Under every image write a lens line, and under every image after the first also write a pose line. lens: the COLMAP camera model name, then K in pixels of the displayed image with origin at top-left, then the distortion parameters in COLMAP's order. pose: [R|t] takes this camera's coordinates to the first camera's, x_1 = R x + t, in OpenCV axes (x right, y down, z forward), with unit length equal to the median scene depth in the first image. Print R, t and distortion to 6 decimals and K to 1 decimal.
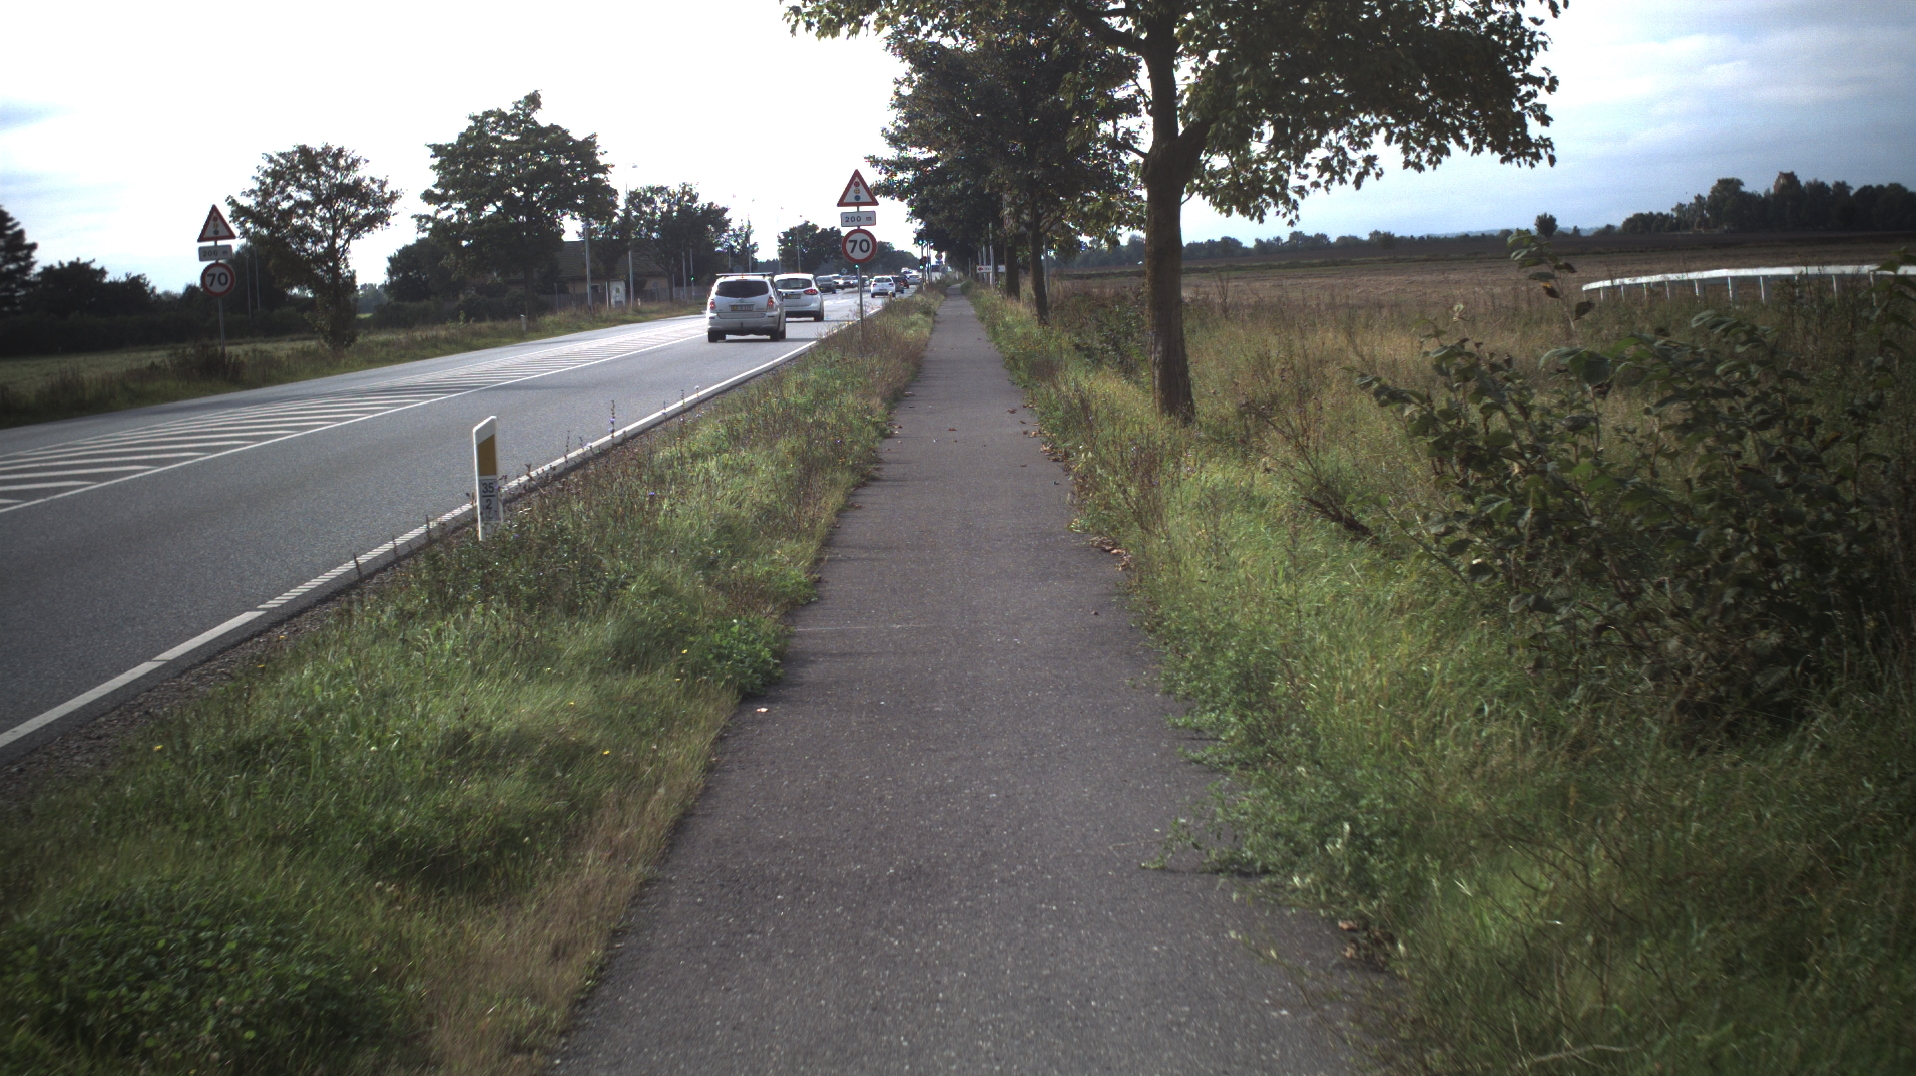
lens RADIAL K [[1953.7, 0, 958.0], [0, 1953.7, 538.0], [0, 0, 1]] dist [-0.056098, 0.014812]
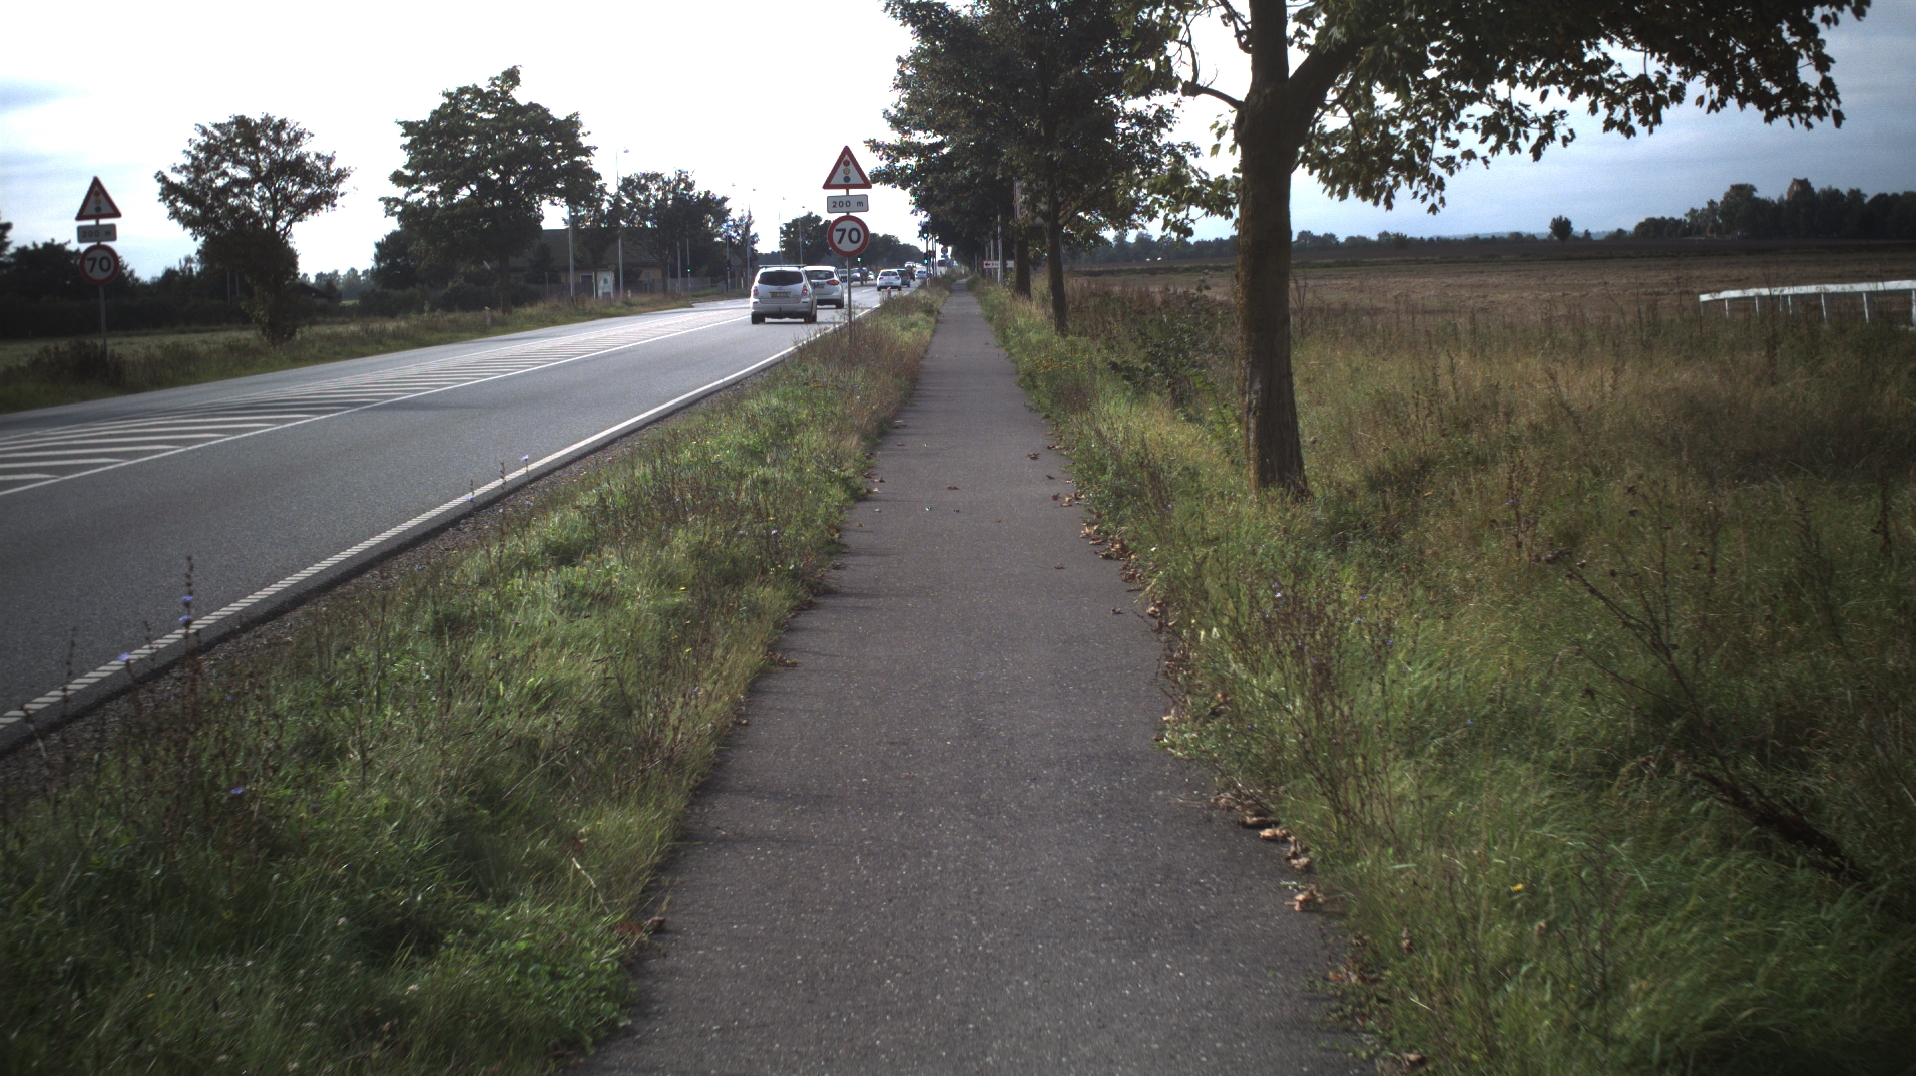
lens RADIAL K [[1660.2, 0, 962.2], [0, 1660.2, 495.7], [0, 0, 1]] dist [-0.046827, 0.003664]
pose [[0.999889, 0.014837, 0.001022, -0.000057], [-0.014840, 0.999887, 0.002597, -0.030786], [-0.000984, -0.002612, 0.999996, 0.218447]]
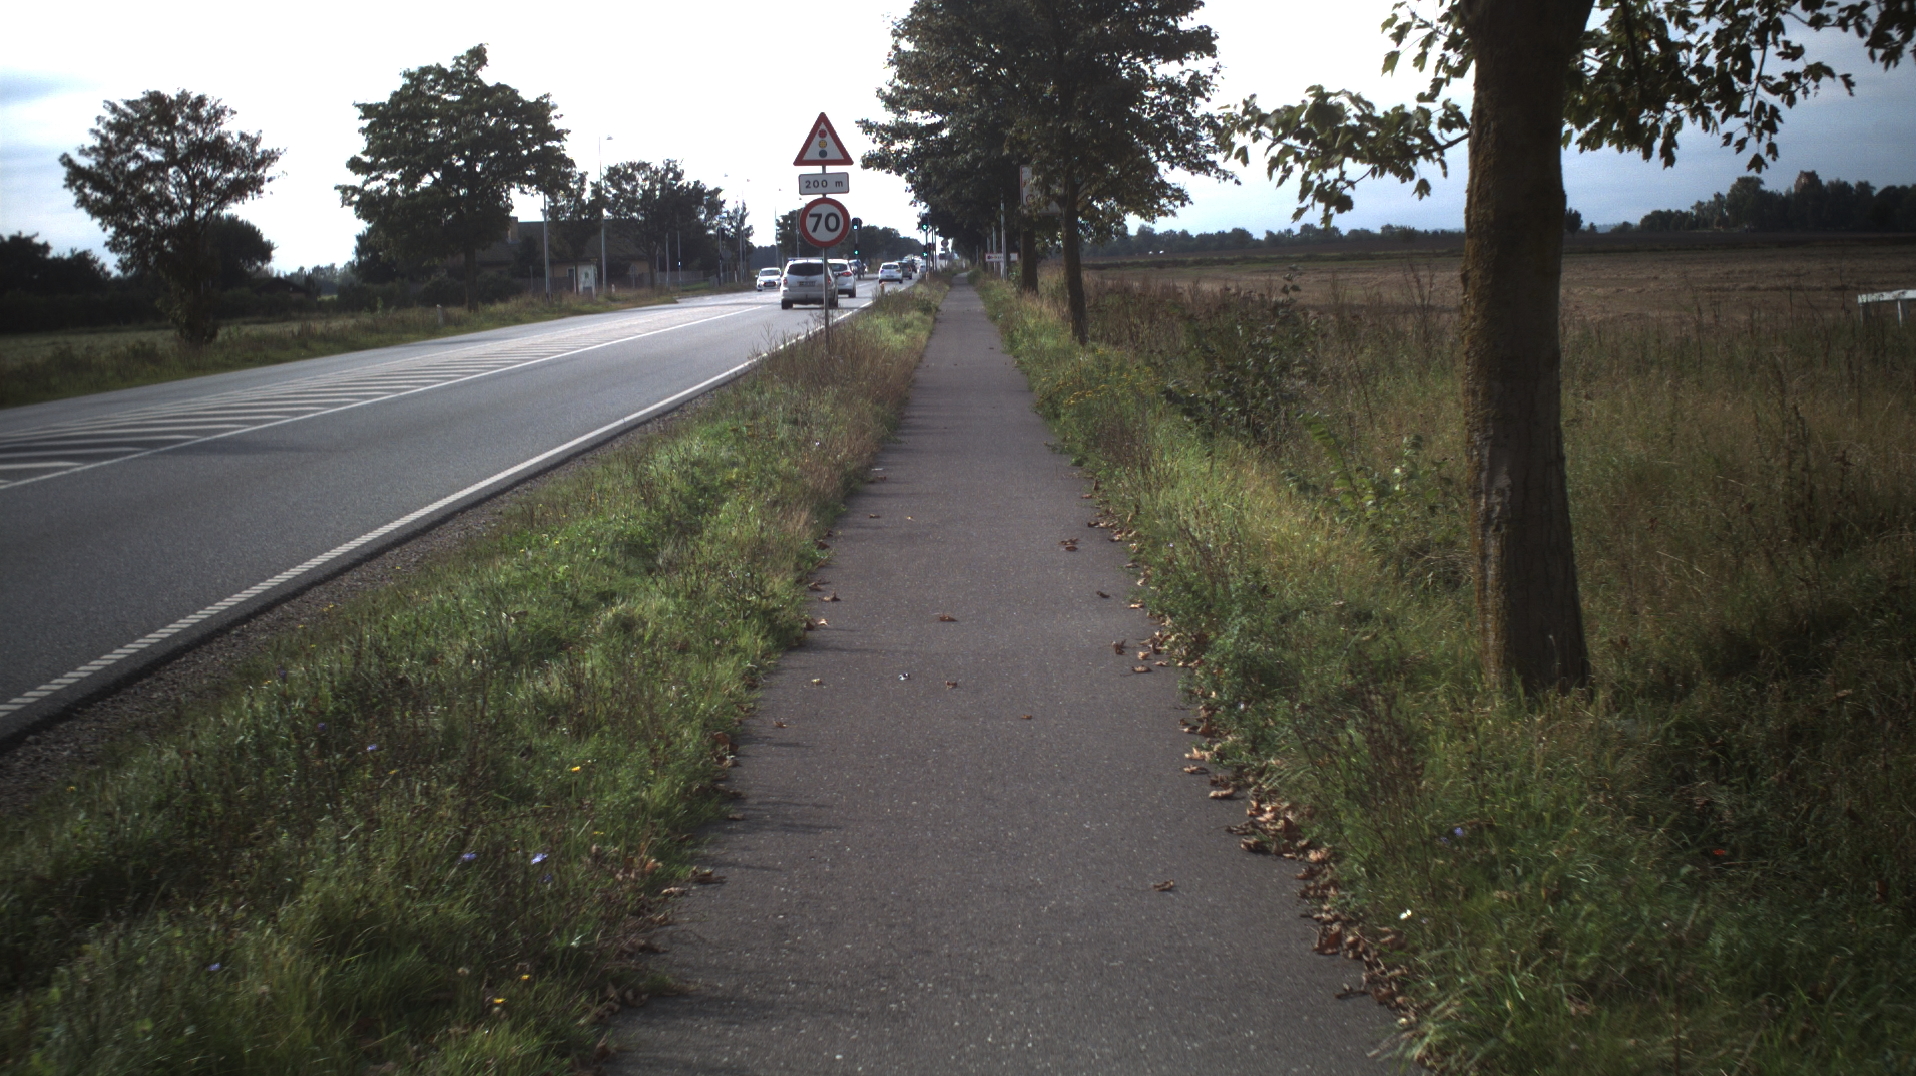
lens RADIAL K [[1442.1, 0, 963.0], [0, 1442.1, 459.6], [0, 0, 1]] dist [-0.041346, -0.000443]
pose [[0.999893, 0.014623, 0.000785, -0.000134], [-0.014625, 0.999888, 0.003057, -0.052779], [-0.000740, -0.003069, 0.999995, 0.381161]]
